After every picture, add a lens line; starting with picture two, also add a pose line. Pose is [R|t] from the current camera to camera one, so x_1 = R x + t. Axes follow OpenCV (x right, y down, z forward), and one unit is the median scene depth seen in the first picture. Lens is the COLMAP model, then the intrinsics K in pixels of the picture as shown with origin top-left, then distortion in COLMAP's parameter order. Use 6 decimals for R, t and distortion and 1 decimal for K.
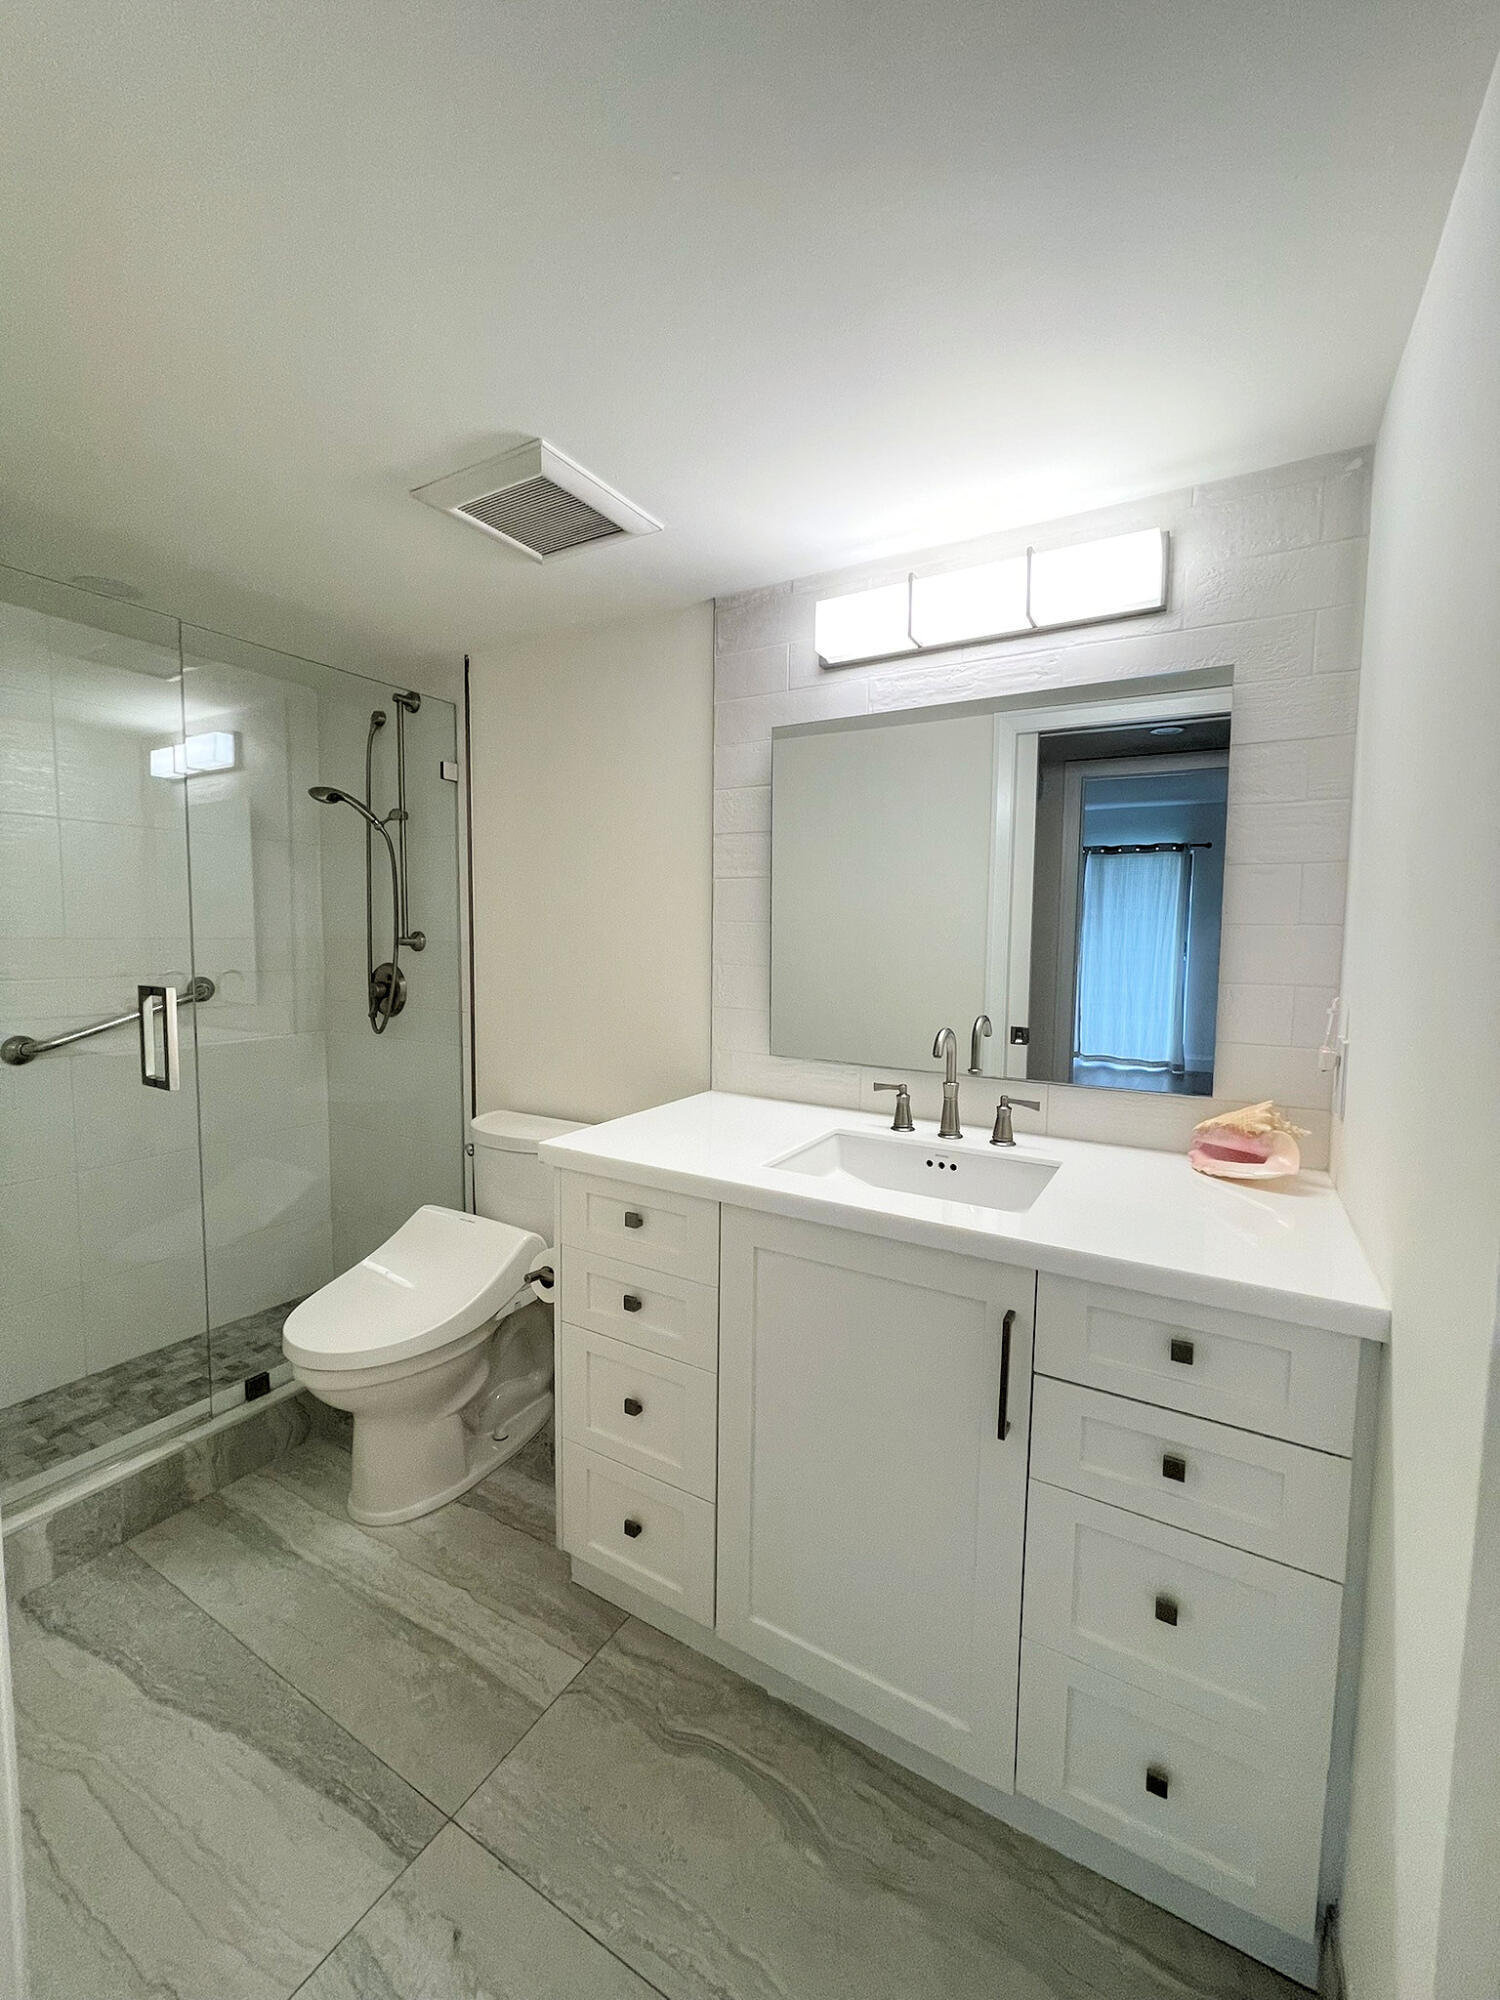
lens RADIAL K [[807.7, 0, 744.3], [0, 807.7, 1000.1], [0, 0, 1]] dist [0.003664, 0.001604]
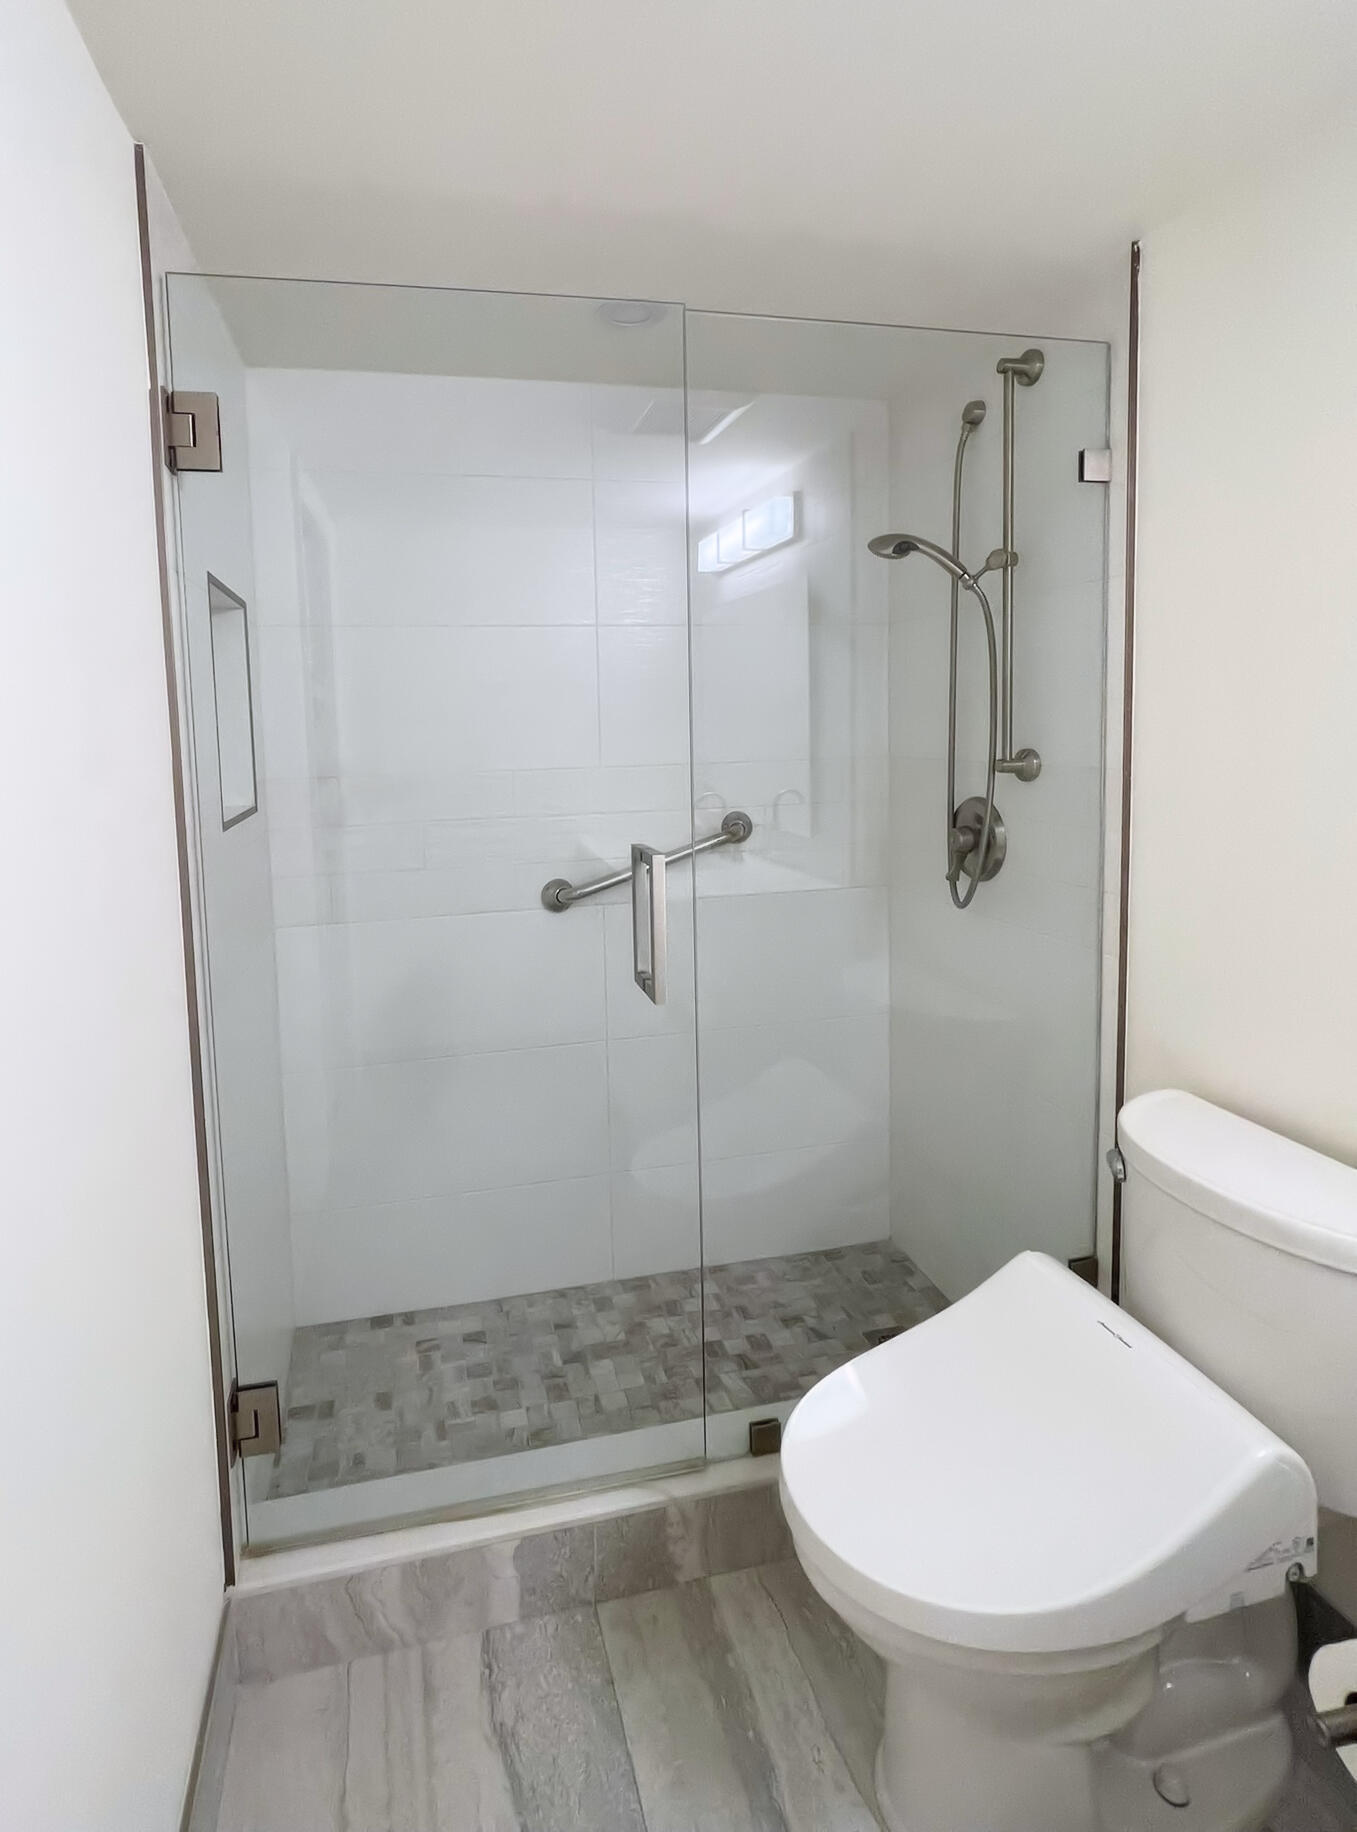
lens RADIAL K [[897.4, 0, 602.9], [0, 897.4, 792.3], [0, 0, 1]] dist [-0.017113, 0.003812]
pose [[0.686653, 0.025177, -0.726549, -0.140954], [-0.024291, 0.999637, 0.011684, -0.054128], [0.726579, 0.009626, 0.687015, 0.321685]]
